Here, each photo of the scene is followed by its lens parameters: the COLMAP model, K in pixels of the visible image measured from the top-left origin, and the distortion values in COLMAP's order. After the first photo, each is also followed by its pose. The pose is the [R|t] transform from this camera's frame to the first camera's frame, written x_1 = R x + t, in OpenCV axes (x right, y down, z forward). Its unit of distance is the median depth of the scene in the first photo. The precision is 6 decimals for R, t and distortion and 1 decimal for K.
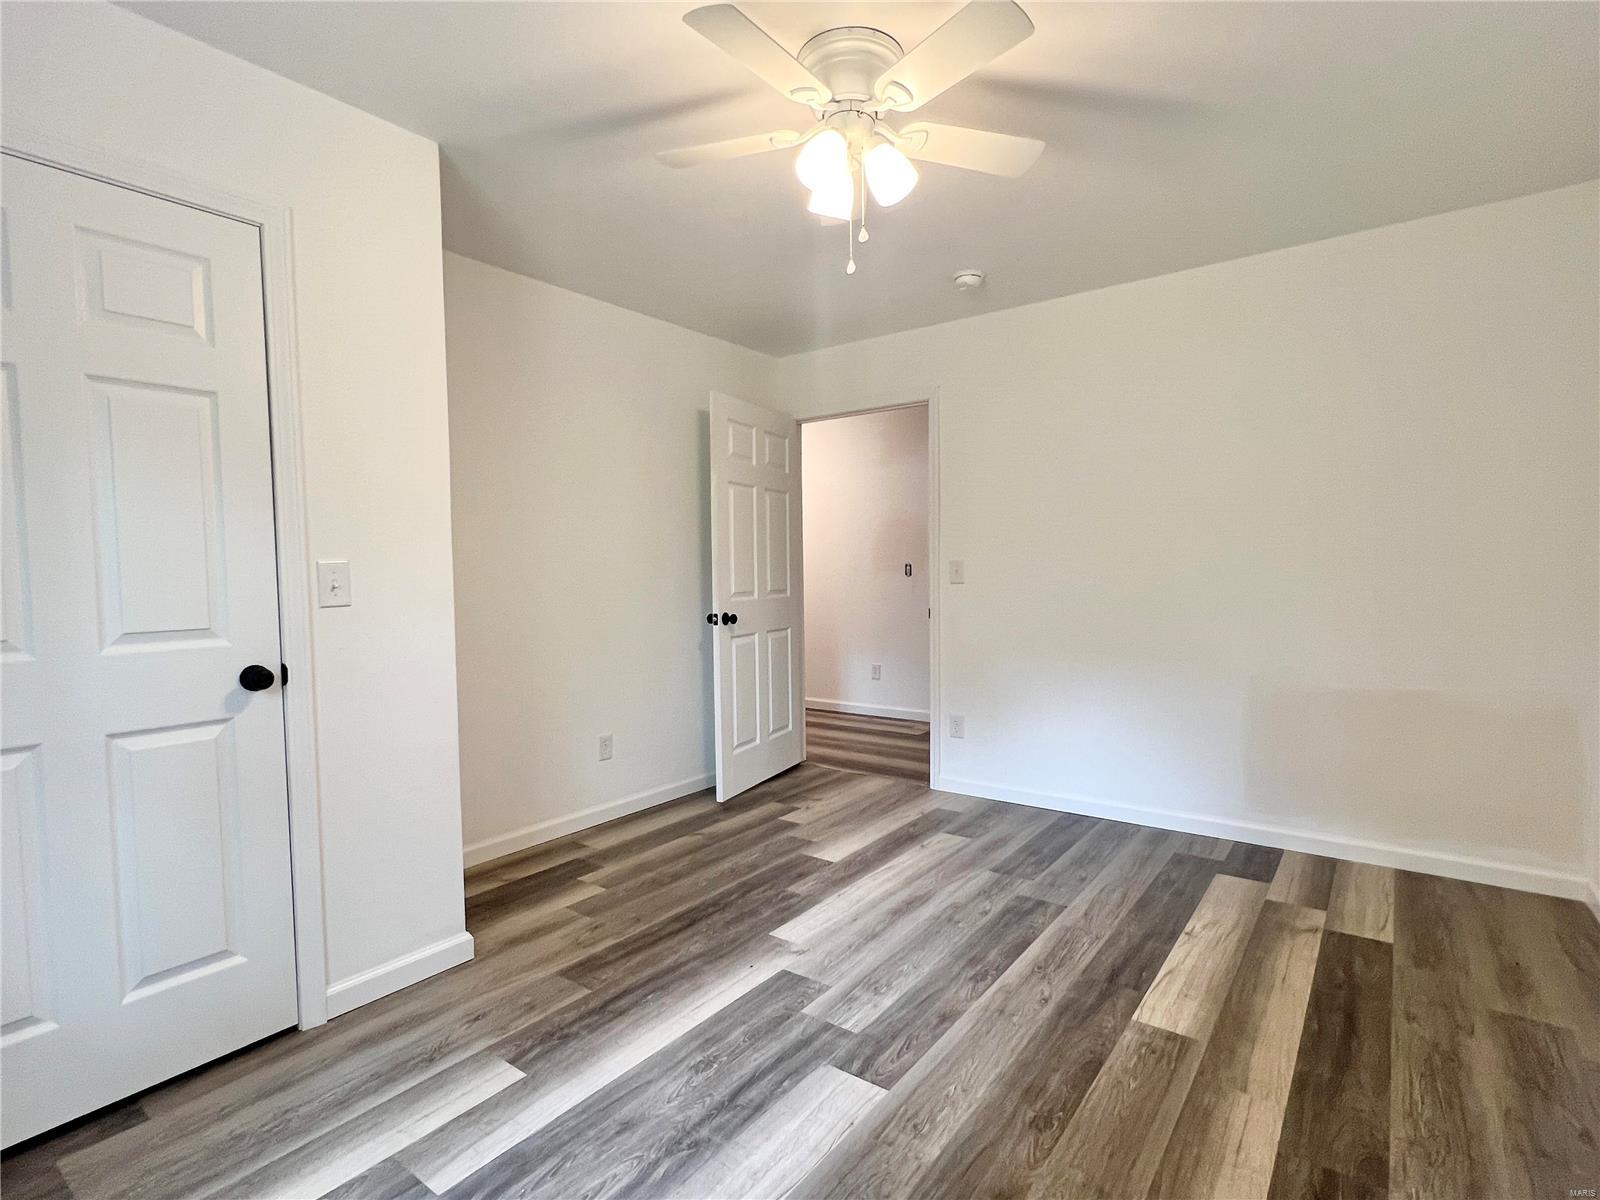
lens RADIAL K [[799.6, 0, 799.0], [0, 799.6, 608.0], [0, 0, 1]] dist [-0.002583, 0.000242]
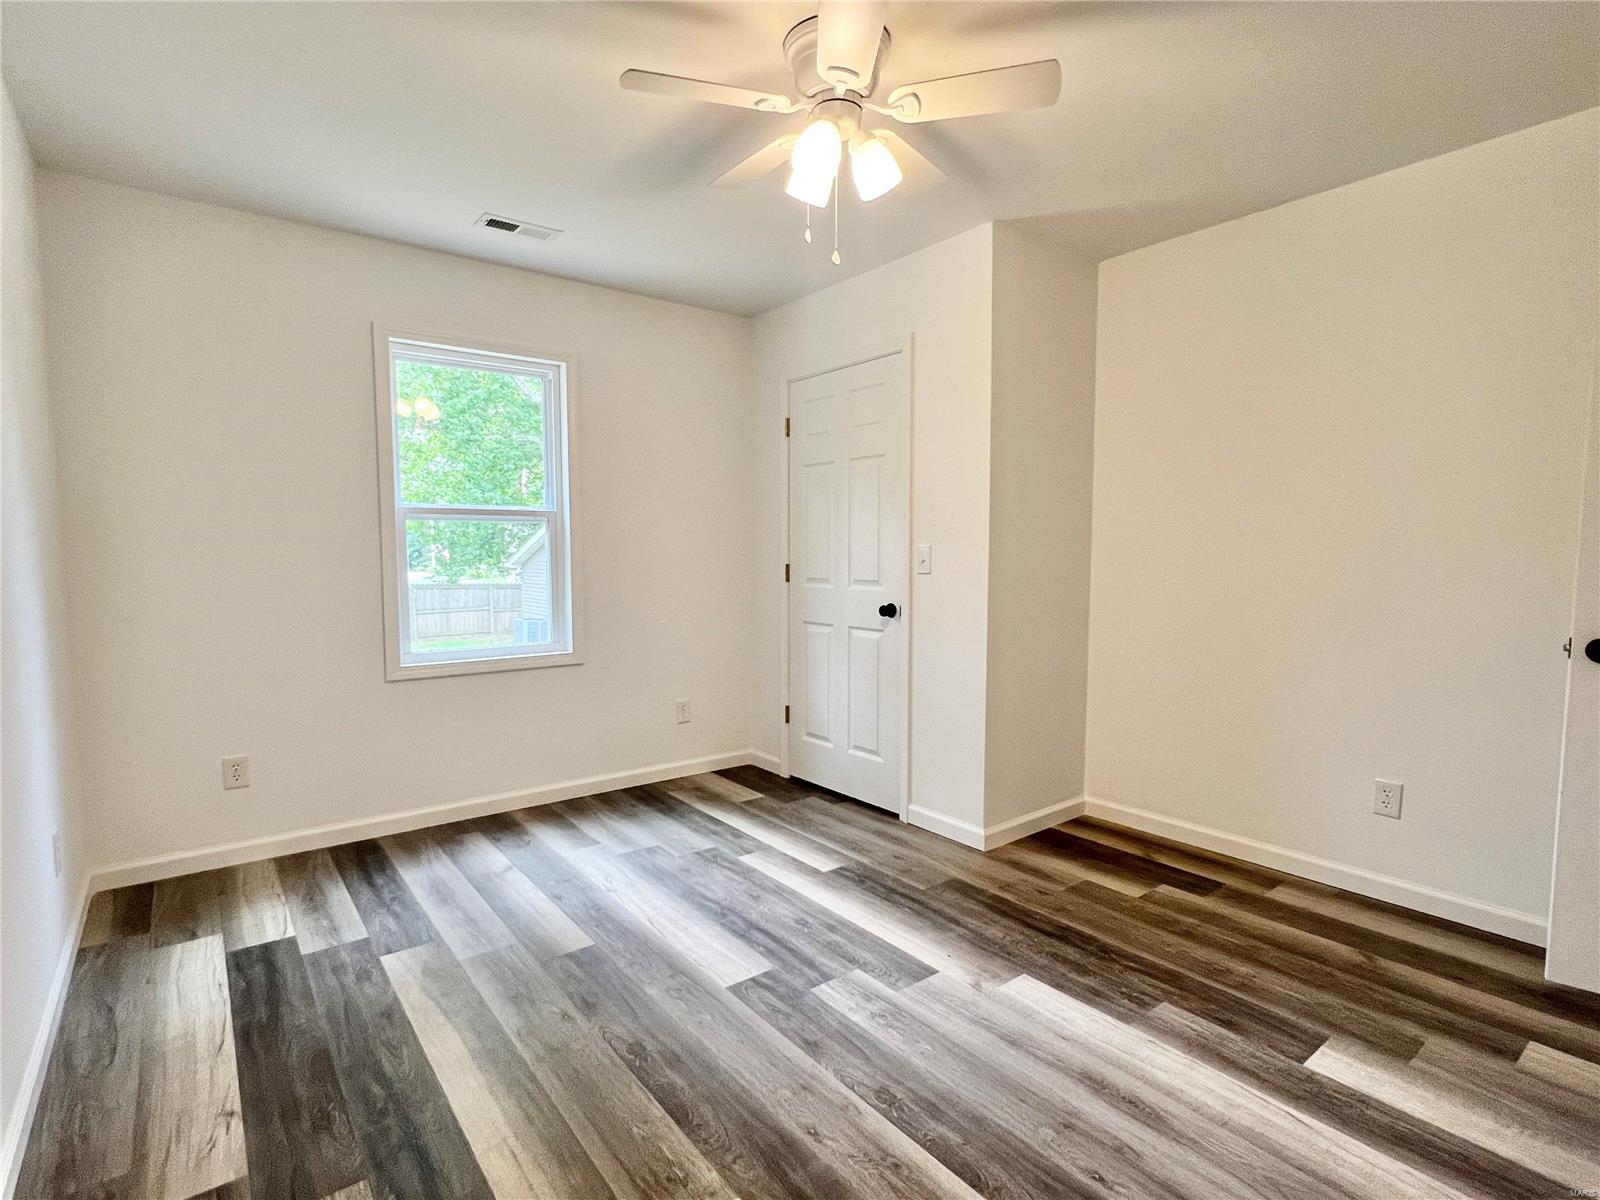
lens RADIAL K [[799.6, 0, 794.1], [0, 799.6, 604.9], [0, 0, 1]] dist [-0.002583, 0.000242]
pose [[-0.265973, 0.084354, -0.960283, 0.984742], [-0.042946, 0.994138, 0.099223, -0.083212], [0.963023, 0.067630, -0.260791, 1.126912]]
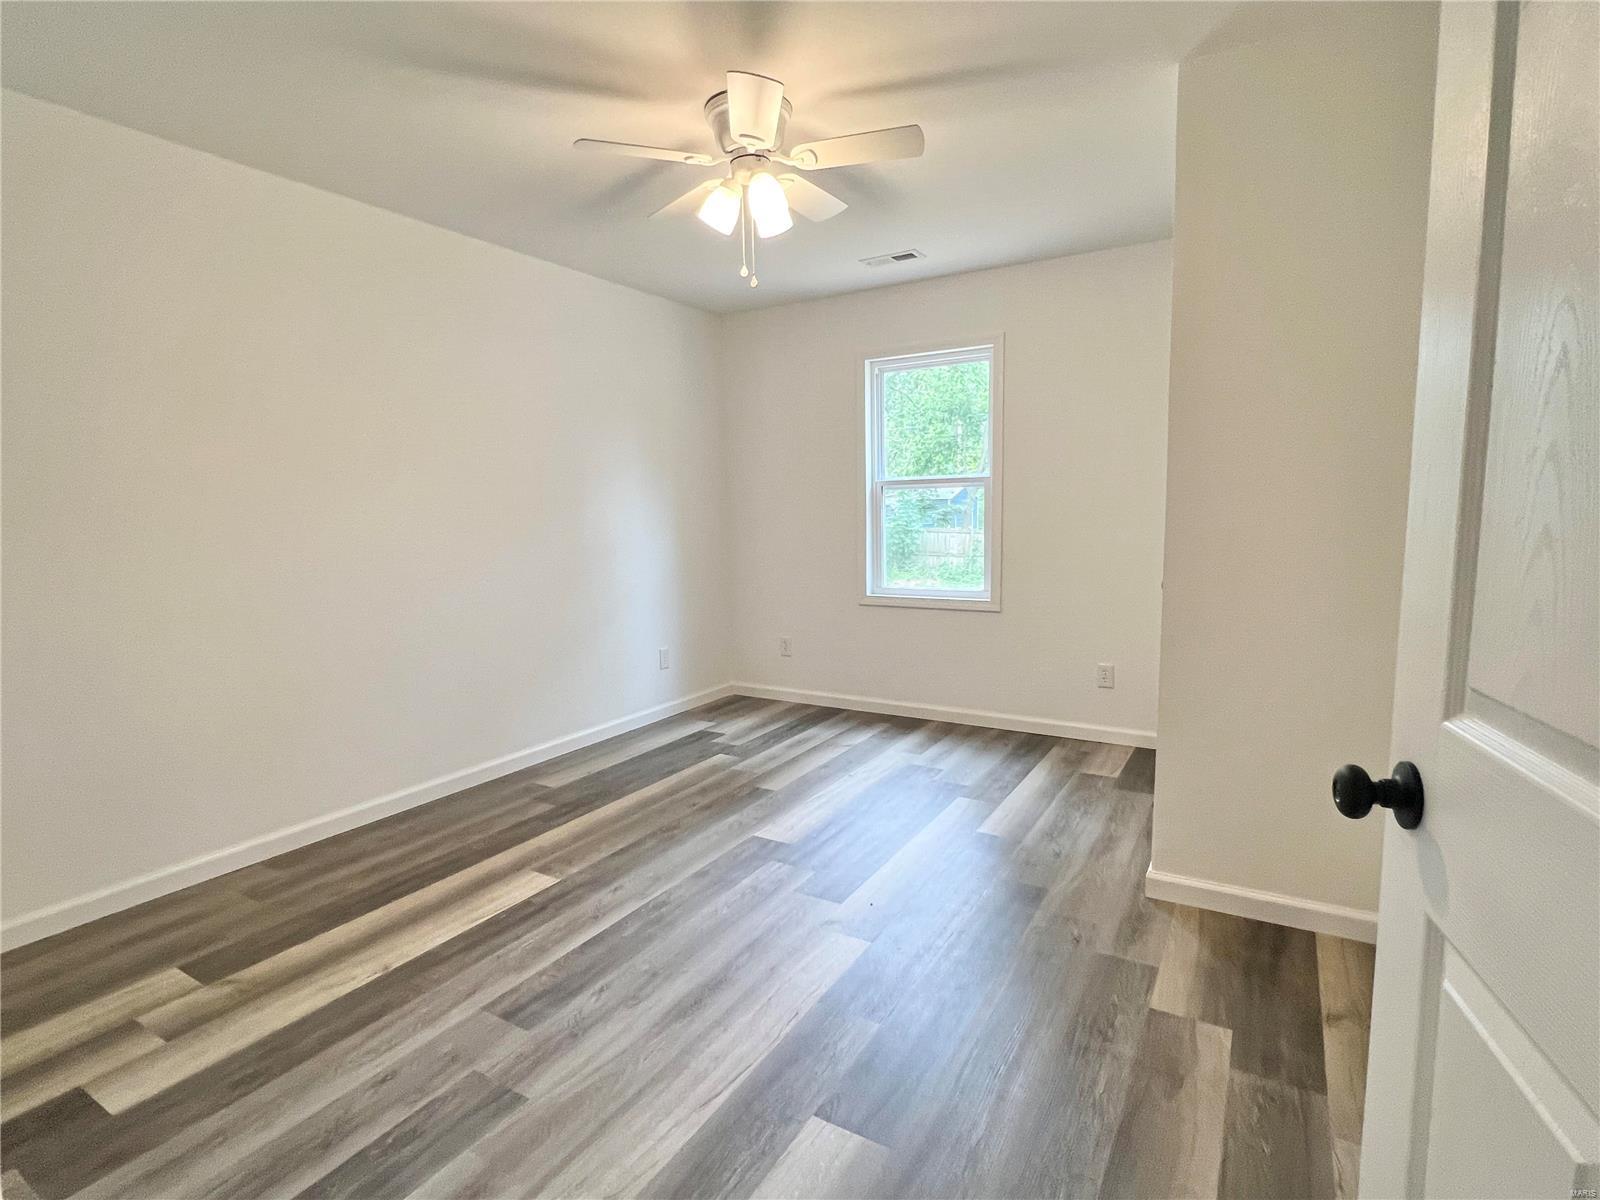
lens RADIAL K [[799.6, 0, 794.1], [0, 799.6, 601.5], [0, 0, 1]] dist [-0.002583, 0.000242]
pose [[-0.994785, 0.045551, -0.091262, 0.128283], [0.030060, 0.985930, 0.164435, -0.126267], [0.097468, 0.160834, -0.982157, 2.107555]]
